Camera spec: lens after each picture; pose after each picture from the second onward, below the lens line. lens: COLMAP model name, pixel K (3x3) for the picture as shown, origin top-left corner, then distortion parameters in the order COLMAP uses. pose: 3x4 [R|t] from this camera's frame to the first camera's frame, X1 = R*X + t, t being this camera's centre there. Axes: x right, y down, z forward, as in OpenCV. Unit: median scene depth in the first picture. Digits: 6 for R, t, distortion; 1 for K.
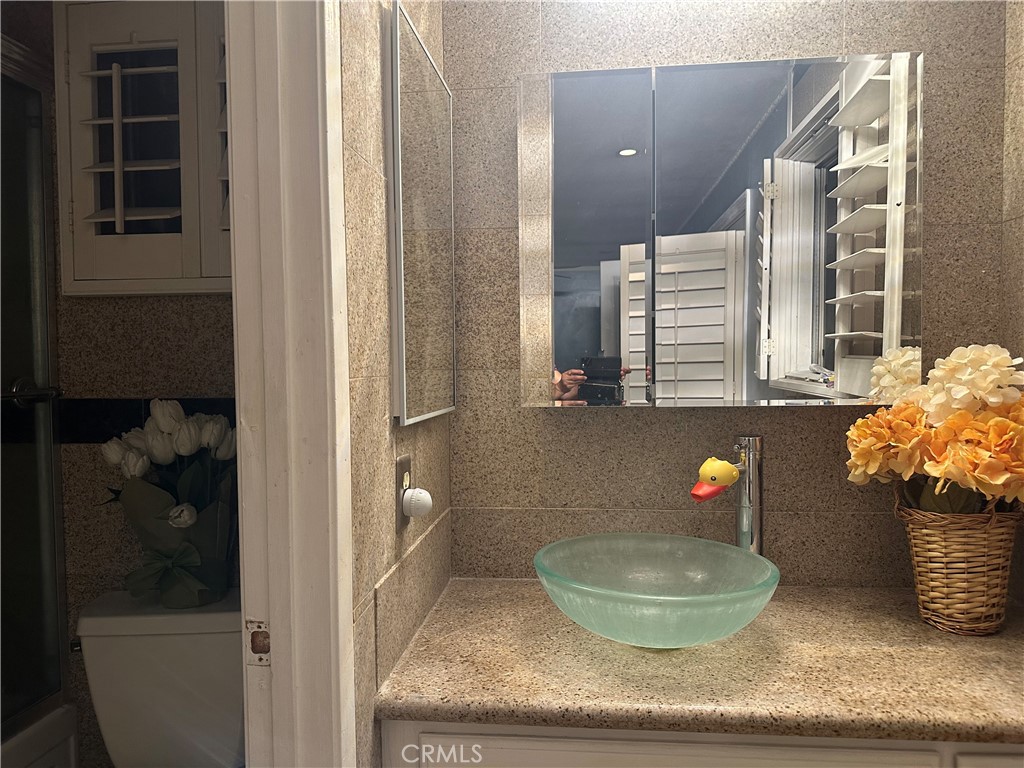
lens RADIAL K [[721.9, 0, 504.0], [0, 721.9, 388.4], [0, 0, 1]] dist [0.040563, -0.051145]
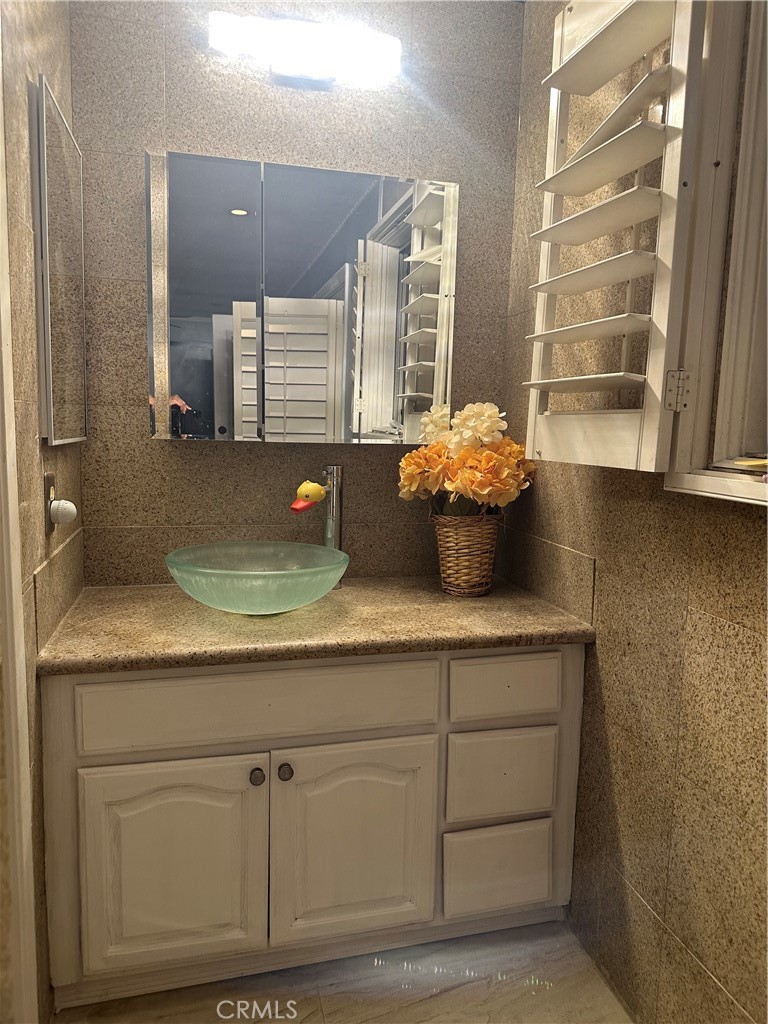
lens RADIAL K [[707.6, 0, 387.6], [0, 707.6, 508.7], [0, 0, 1]] dist [0.190196, -0.387673]
pose [[0.930667, -0.007607, 0.365787, -0.054981], [-0.024139, 0.996329, 0.082136, 0.040145], [-0.365069, -0.085271, 0.927067, -0.288784]]
